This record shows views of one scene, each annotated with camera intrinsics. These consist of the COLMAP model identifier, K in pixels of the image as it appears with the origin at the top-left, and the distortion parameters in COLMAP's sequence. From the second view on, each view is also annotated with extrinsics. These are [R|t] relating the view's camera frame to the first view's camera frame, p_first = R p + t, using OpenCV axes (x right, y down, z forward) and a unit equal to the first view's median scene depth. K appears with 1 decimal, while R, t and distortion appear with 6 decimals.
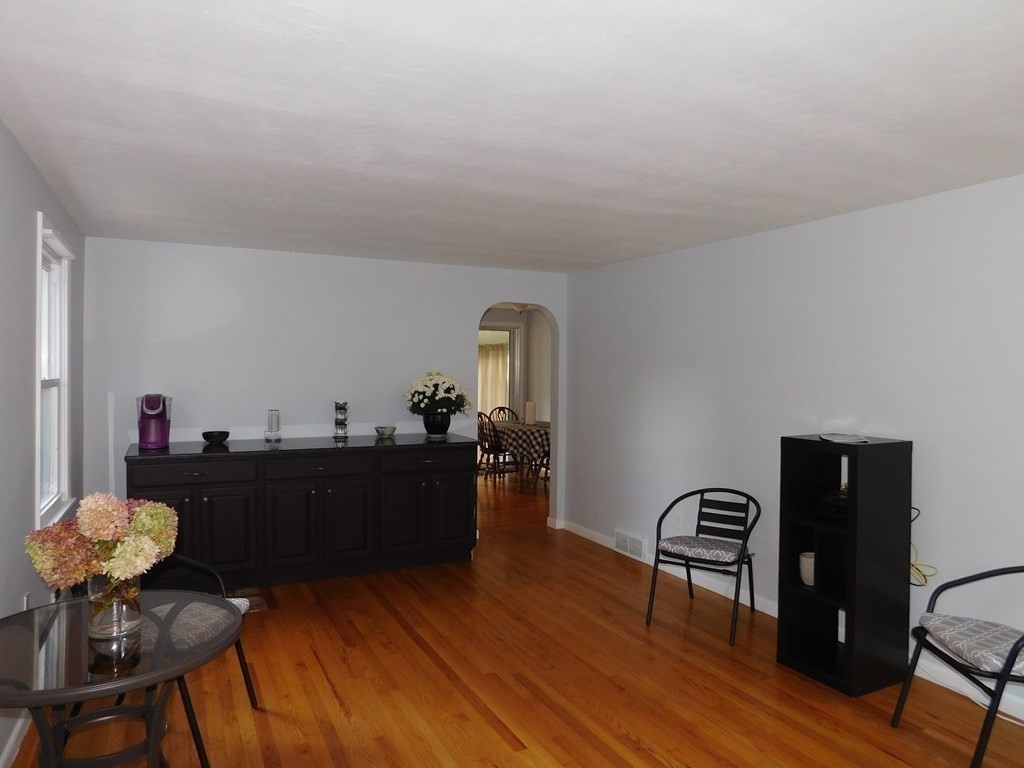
lens RADIAL K [[677.3, 0, 509.5], [0, 677.3, 383.6], [0, 0, 1]] dist [-0.066569, 0.049887]
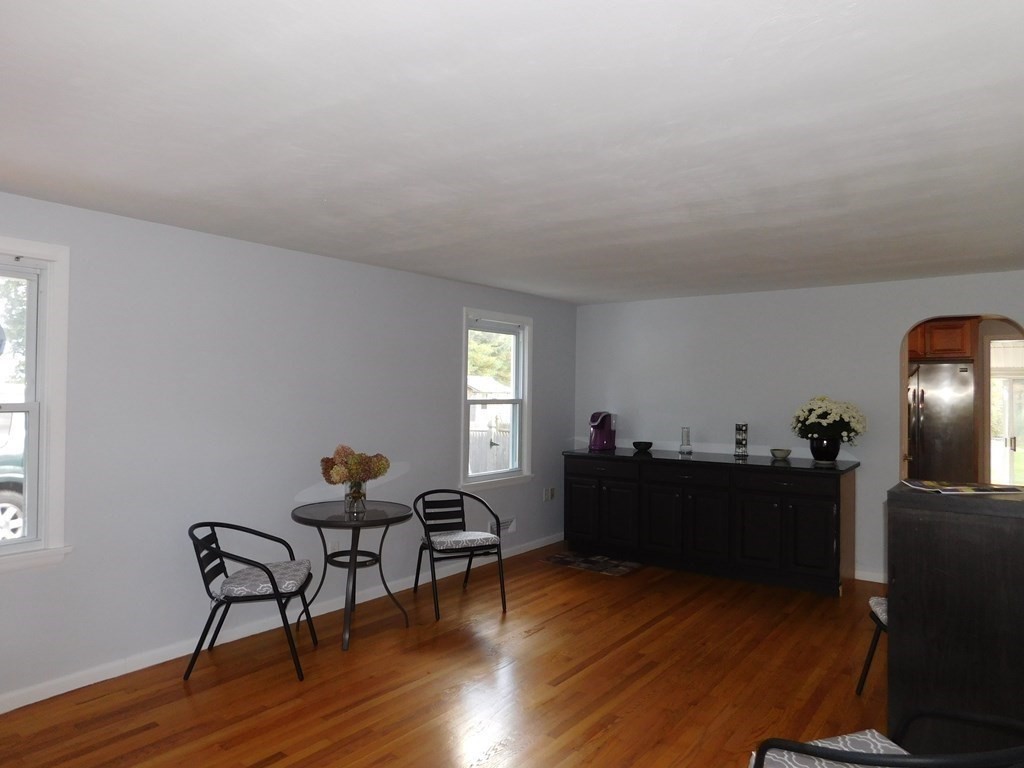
lens RADIAL K [[677.3, 0, 509.5], [0, 677.3, 383.6], [0, 0, 1]] dist [-0.066569, 0.049887]
pose [[0.436591, -0.015613, -0.899525, 0.603552], [-0.022571, 0.999345, -0.028301, 0.001465], [0.899377, 0.032659, 0.435952, 0.178207]]
